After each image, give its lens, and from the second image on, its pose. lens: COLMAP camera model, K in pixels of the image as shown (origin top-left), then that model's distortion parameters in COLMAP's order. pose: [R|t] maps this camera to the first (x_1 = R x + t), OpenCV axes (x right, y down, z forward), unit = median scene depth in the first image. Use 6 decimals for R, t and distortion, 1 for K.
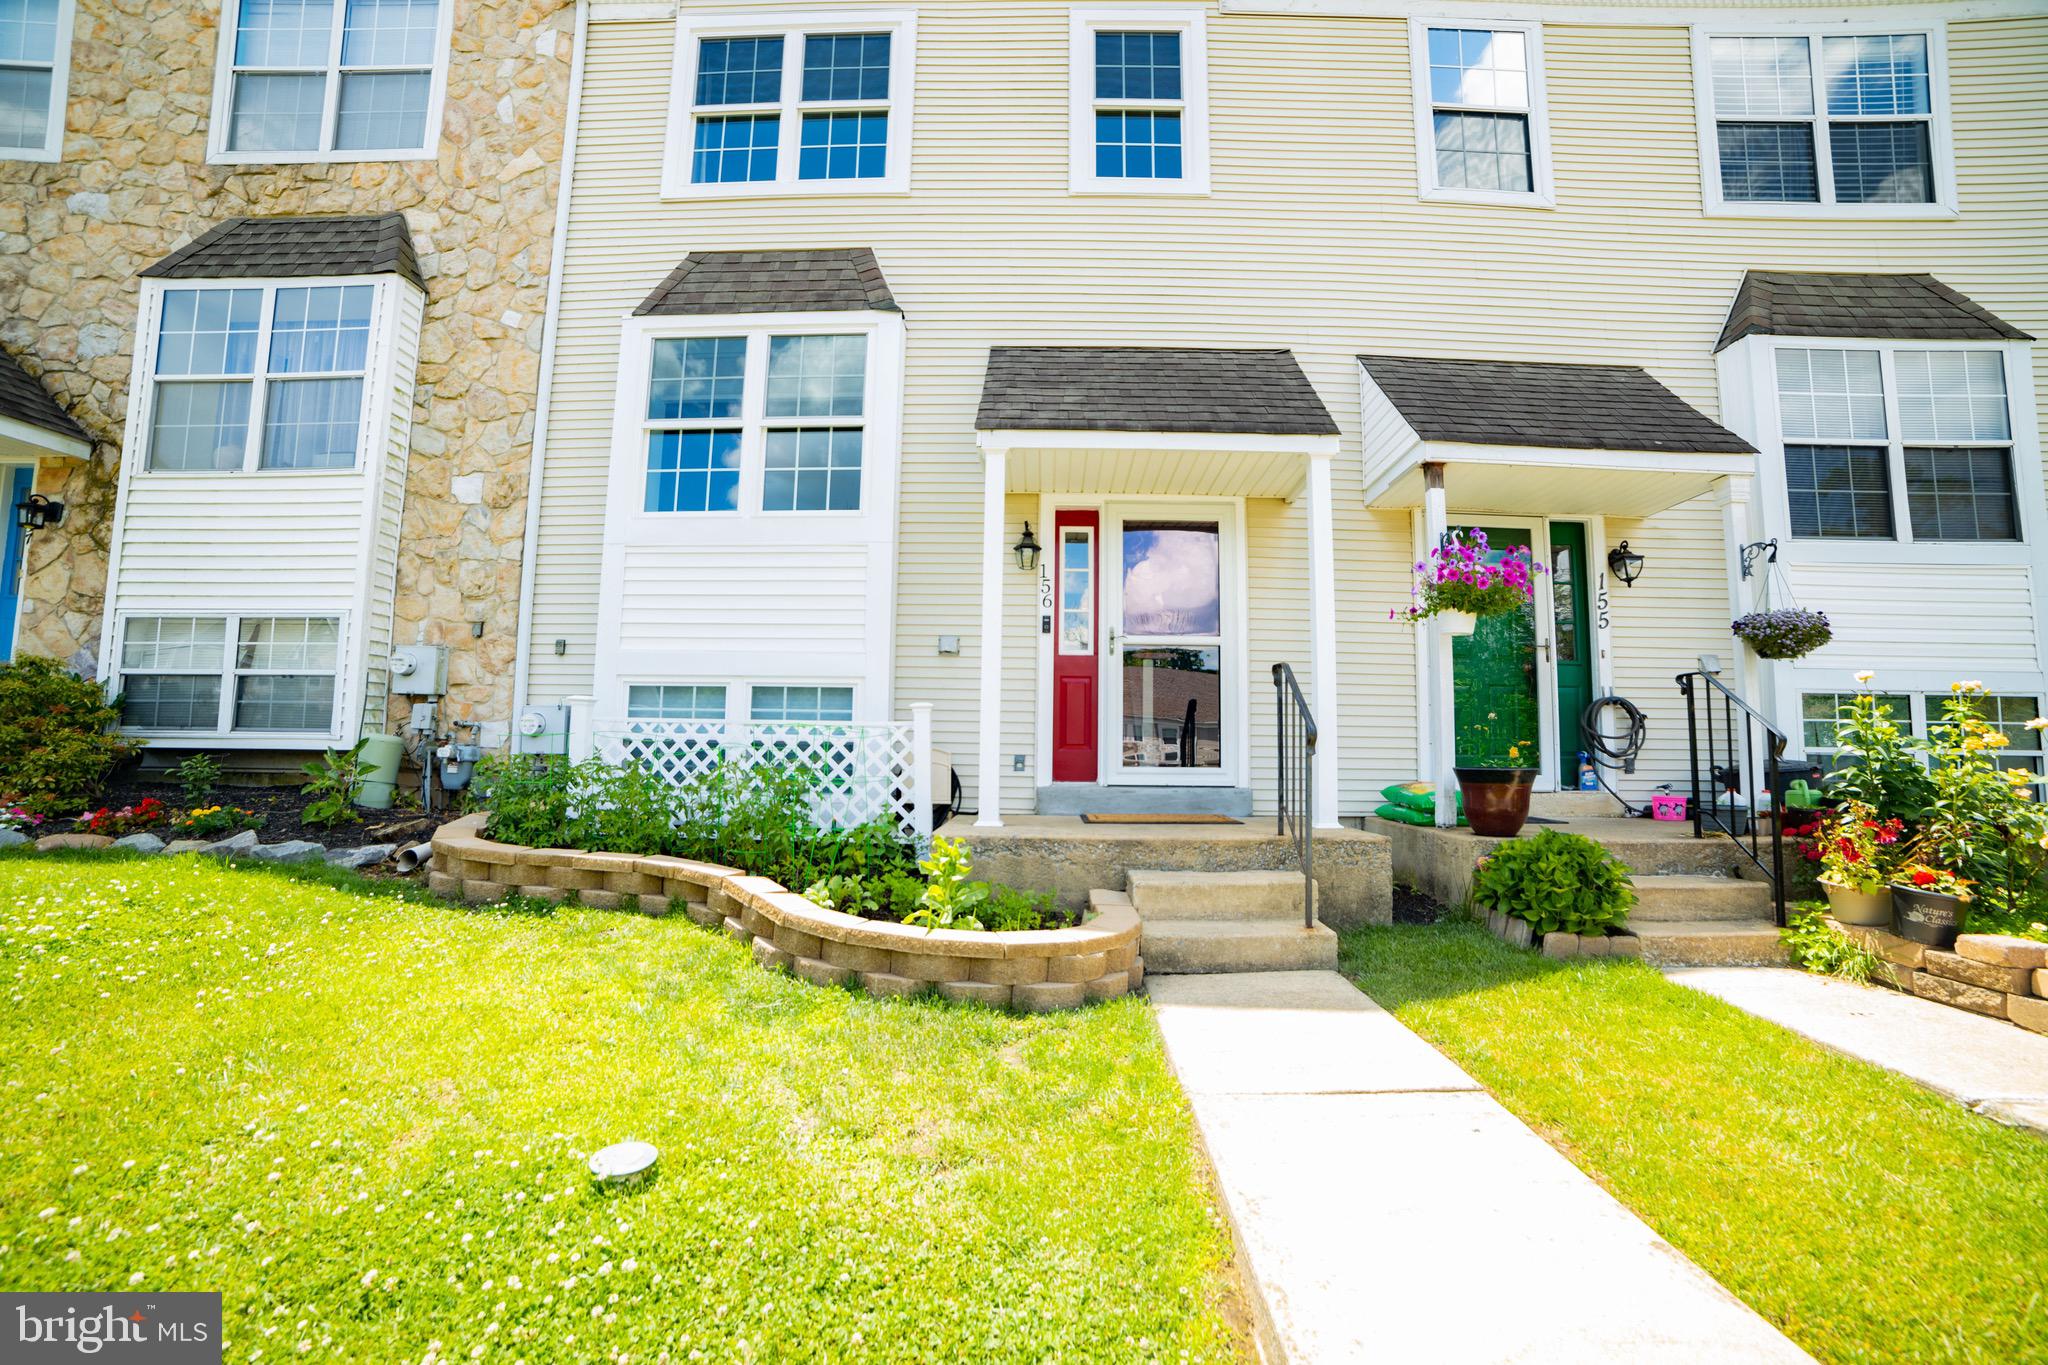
lens RADIAL K [[840.5, 0, 1028.7], [0, 840.5, 693.8], [0, 0, 1]] dist [-0.099722, 0.033604]
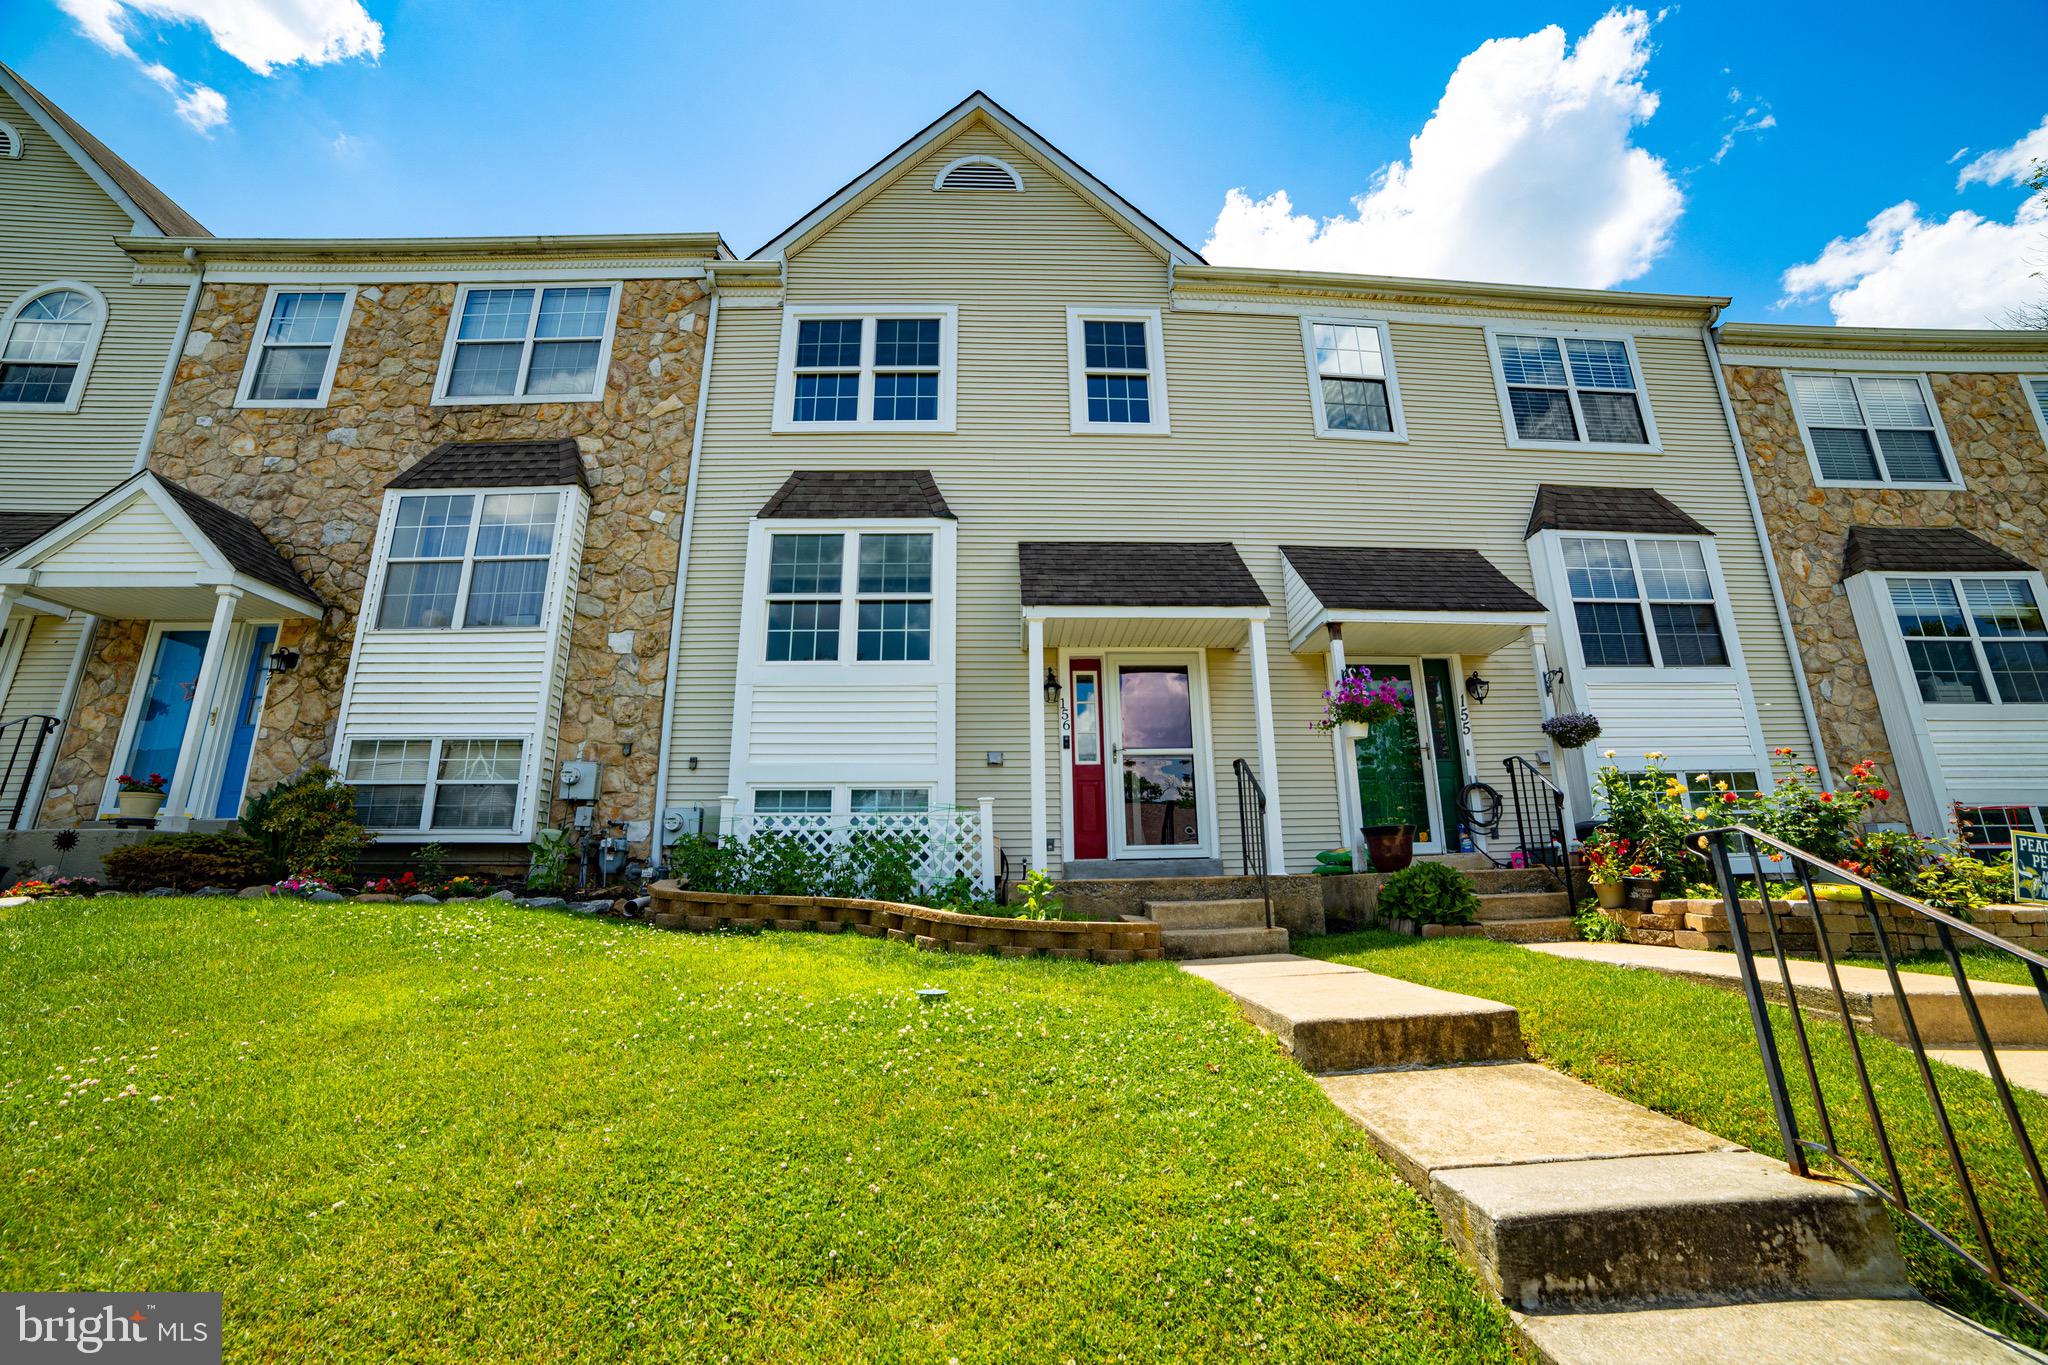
lens RADIAL K [[846.1, 0, 1031.0], [0, 846.1, 685.4], [0, 0, 1]] dist [-0.106772, 0.039043]
pose [[0.997917, -0.012329, 0.063327, -0.120991], [0.023270, 0.984282, -0.175063, 0.065753], [-0.060174, 0.176172, 0.982518, -0.356250]]
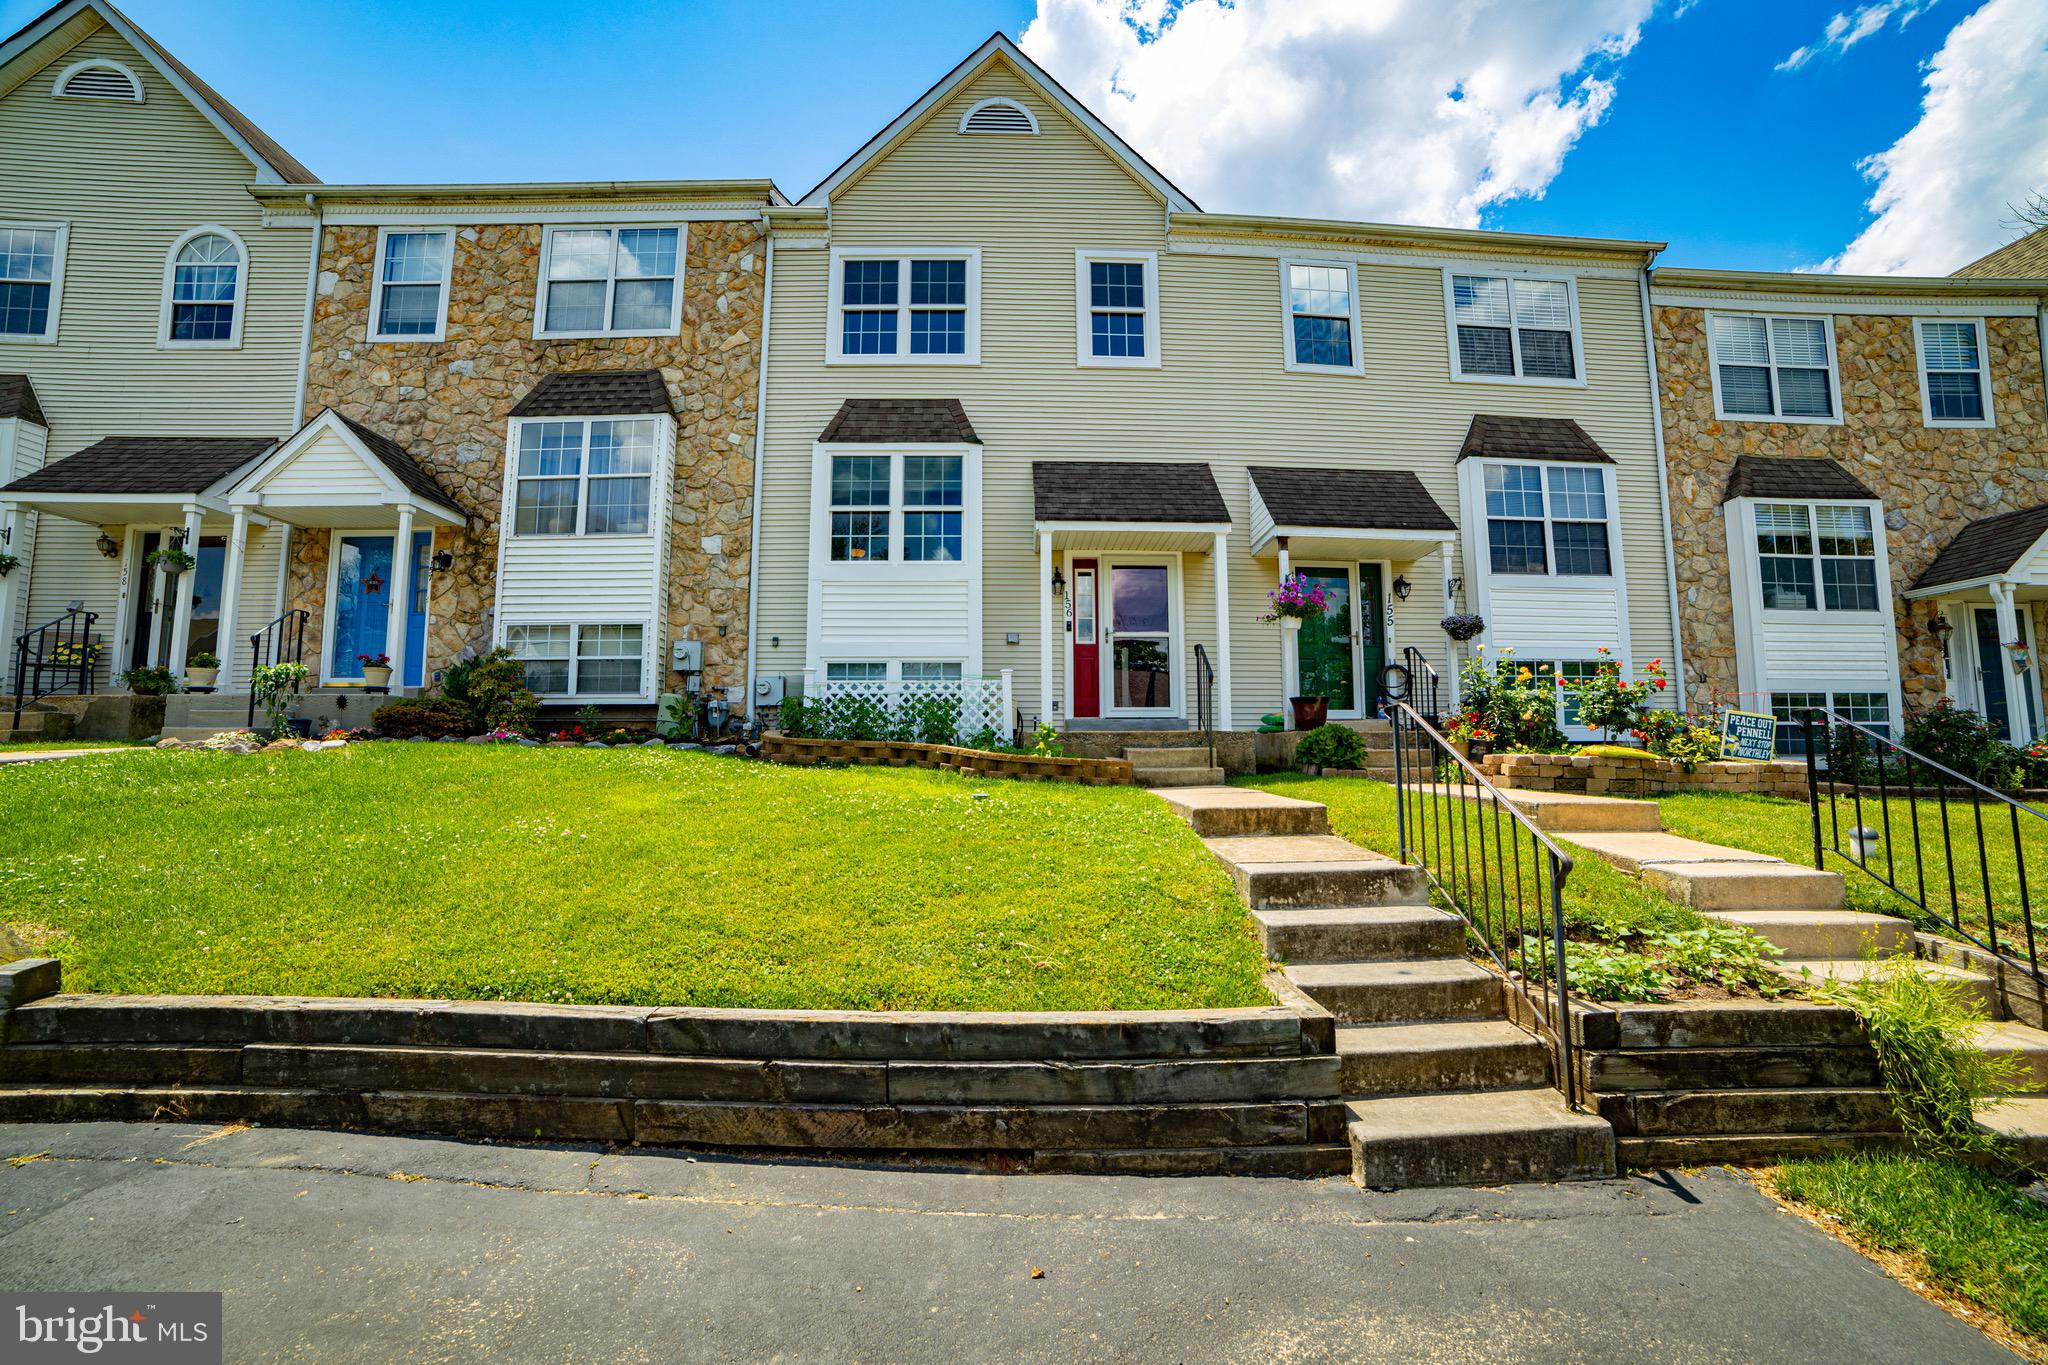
lens RADIAL K [[840.5, 0, 1028.7], [0, 840.5, 693.8], [0, 0, 1]] dist [-0.099722, 0.033604]
pose [[0.998639, -0.011991, 0.050761, -0.150024], [0.012296, 0.999908, -0.005702, 0.065197], [-0.050688, 0.006318, 0.998695, -0.716747]]
